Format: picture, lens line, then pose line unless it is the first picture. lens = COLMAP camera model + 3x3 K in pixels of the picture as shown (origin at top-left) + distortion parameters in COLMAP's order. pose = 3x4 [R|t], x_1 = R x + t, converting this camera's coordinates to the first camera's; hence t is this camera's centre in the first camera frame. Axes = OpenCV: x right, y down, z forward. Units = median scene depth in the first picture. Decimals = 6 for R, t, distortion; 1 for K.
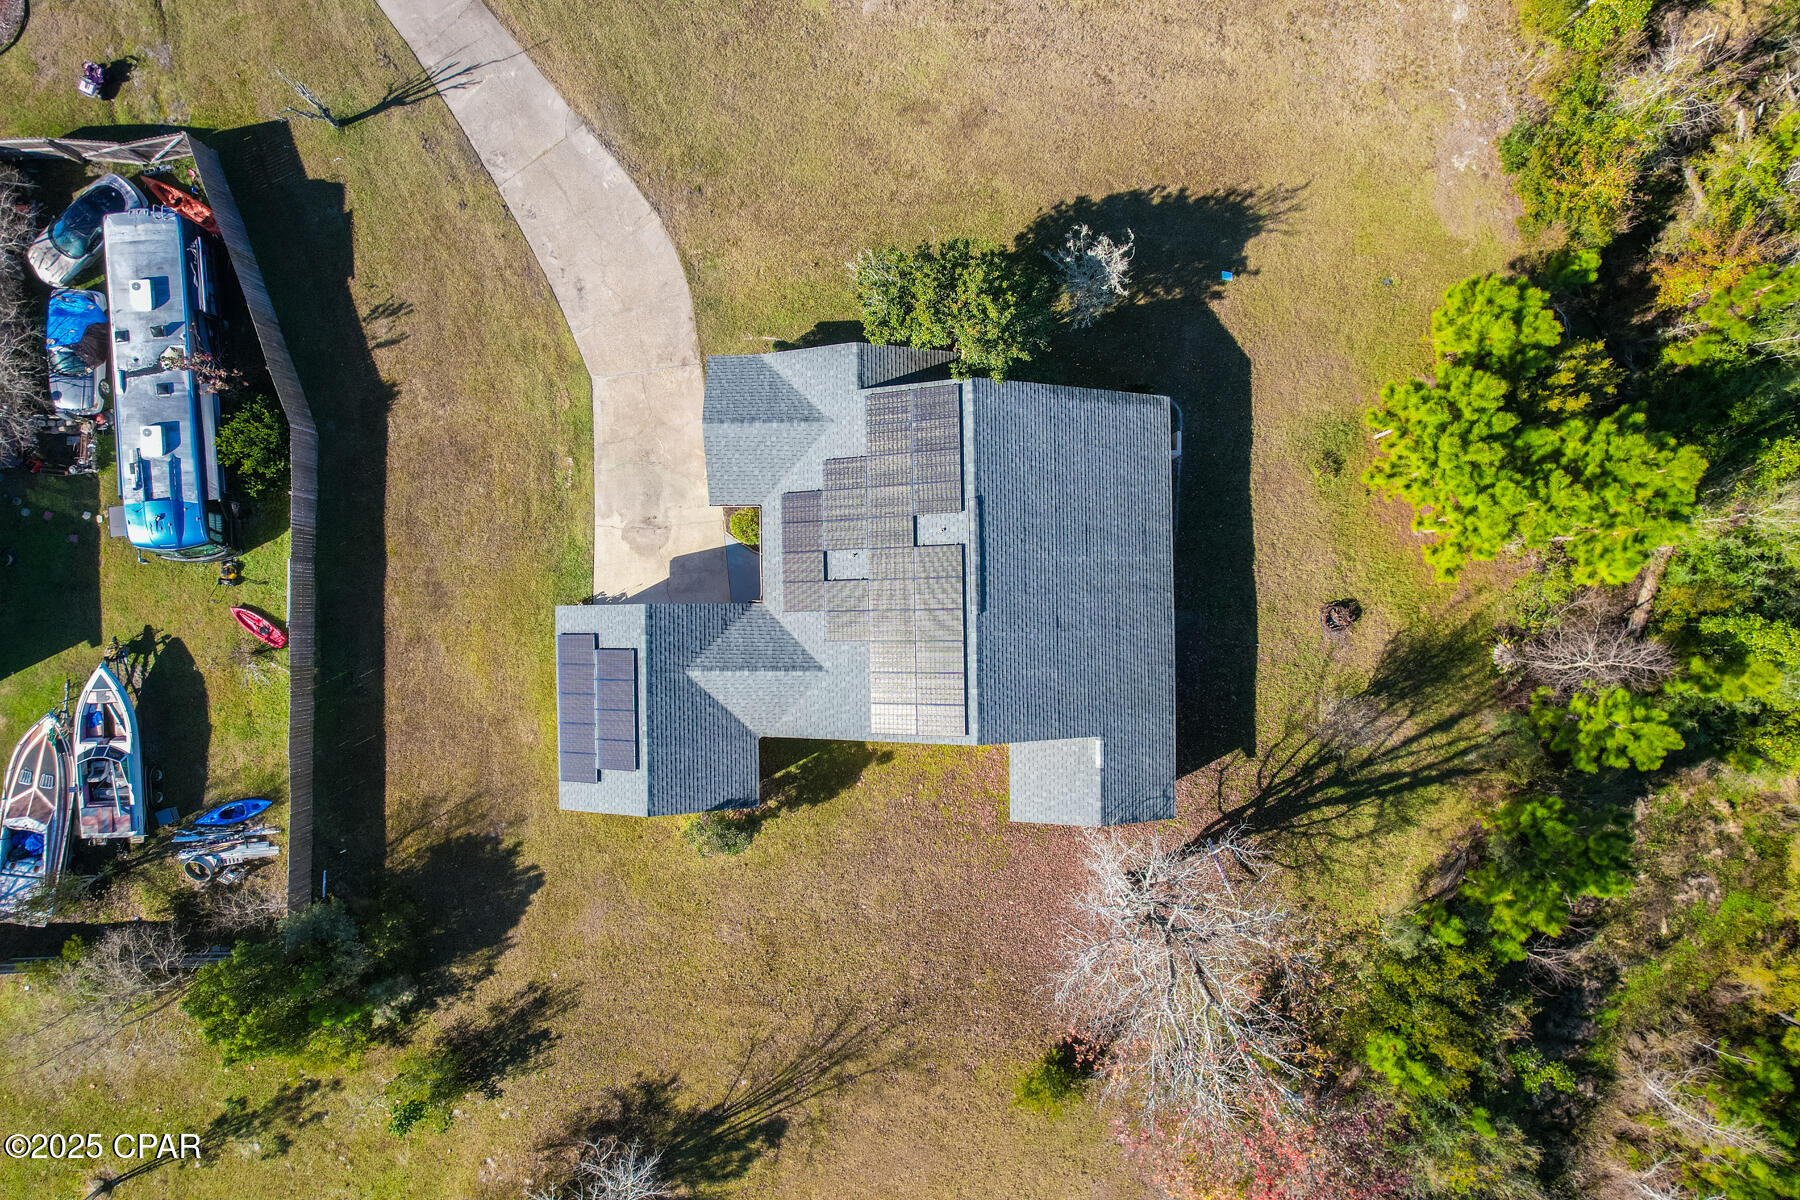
lens RADIAL K [[1148.5, 0, 907.2], [0, 1148.5, 612.4], [0, 0, 1]] dist [-0.082197, 0.074198]
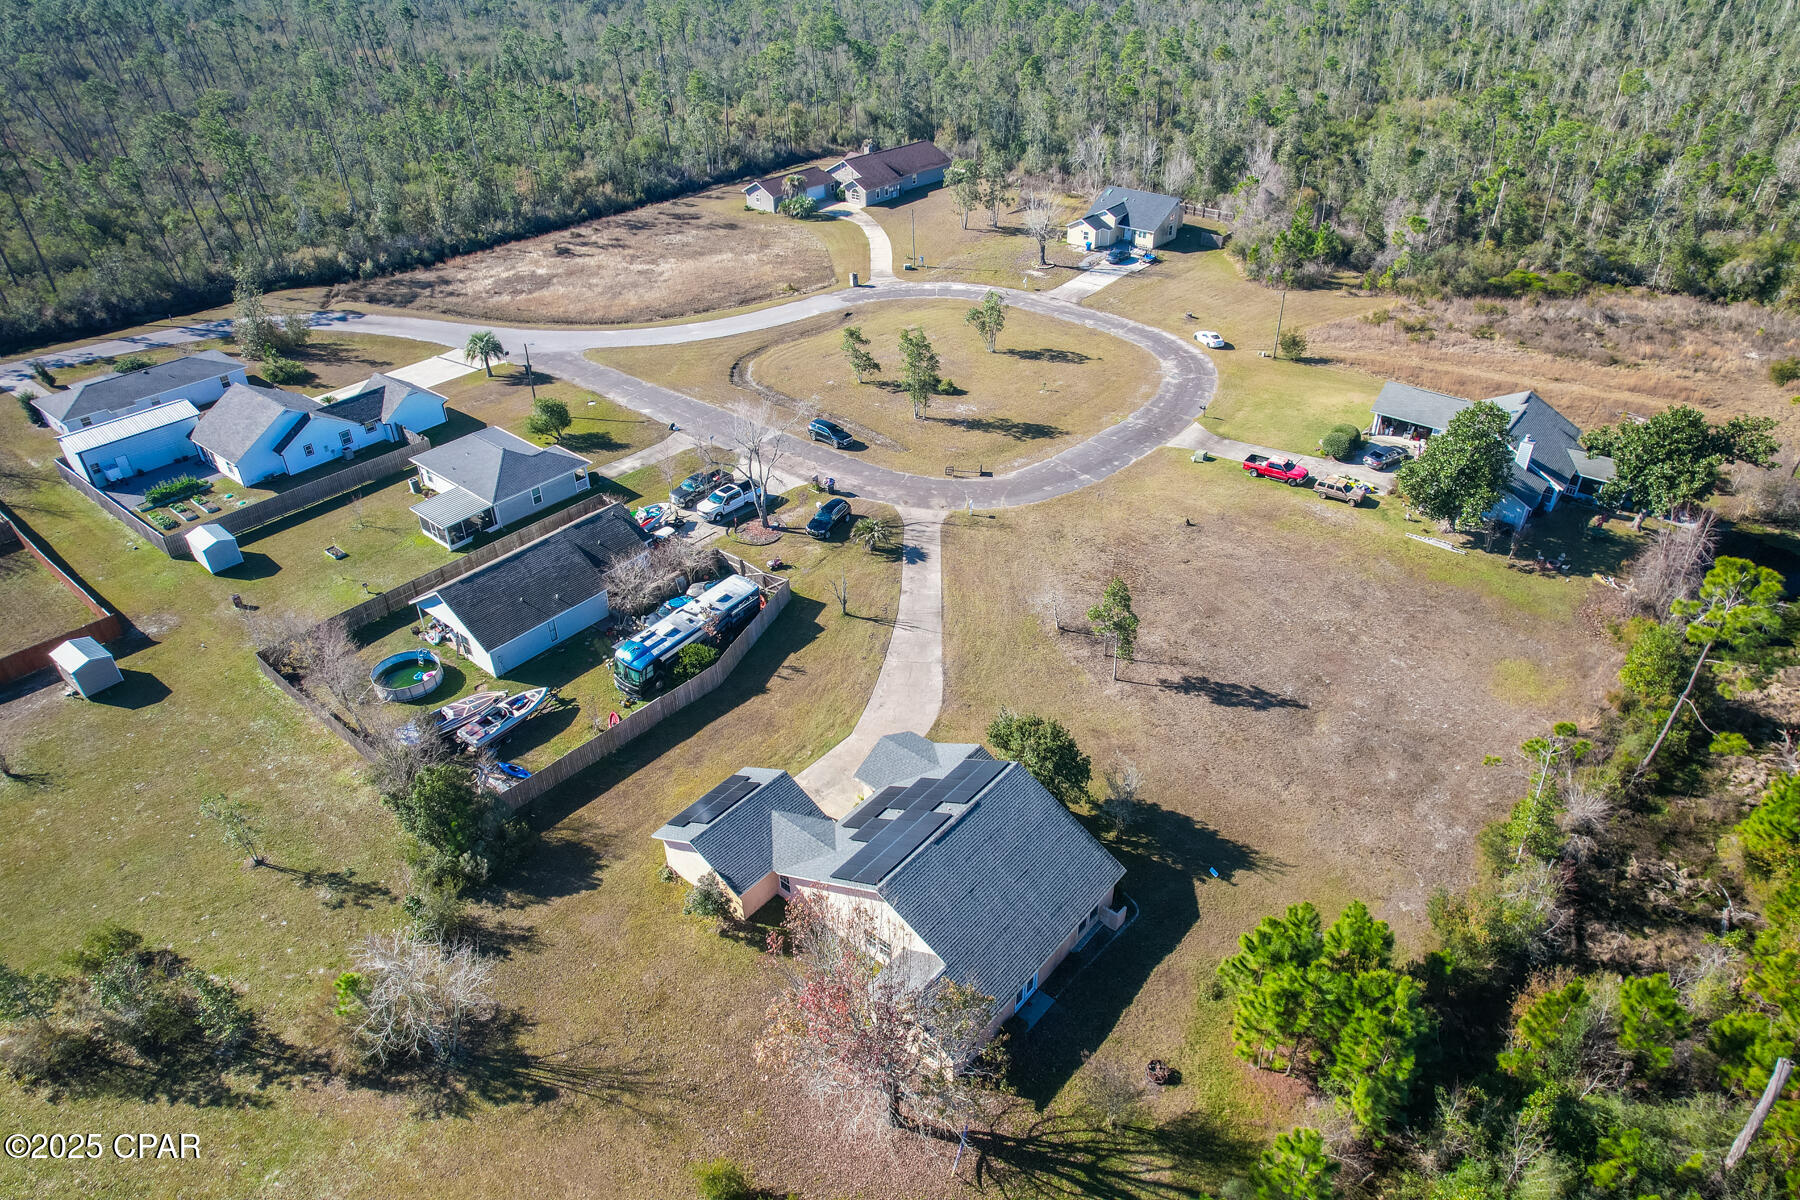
lens RADIAL K [[1148.5, 0, 907.2], [0, 1148.5, 612.4], [0, 0, 1]] dist [-0.082197, 0.074198]
pose [[0.758433, 0.350607, -0.549412, 0.673275], [-0.651424, 0.434487, -0.621988, 0.737091], [0.020639, 0.829636, 0.557923, -0.116093]]
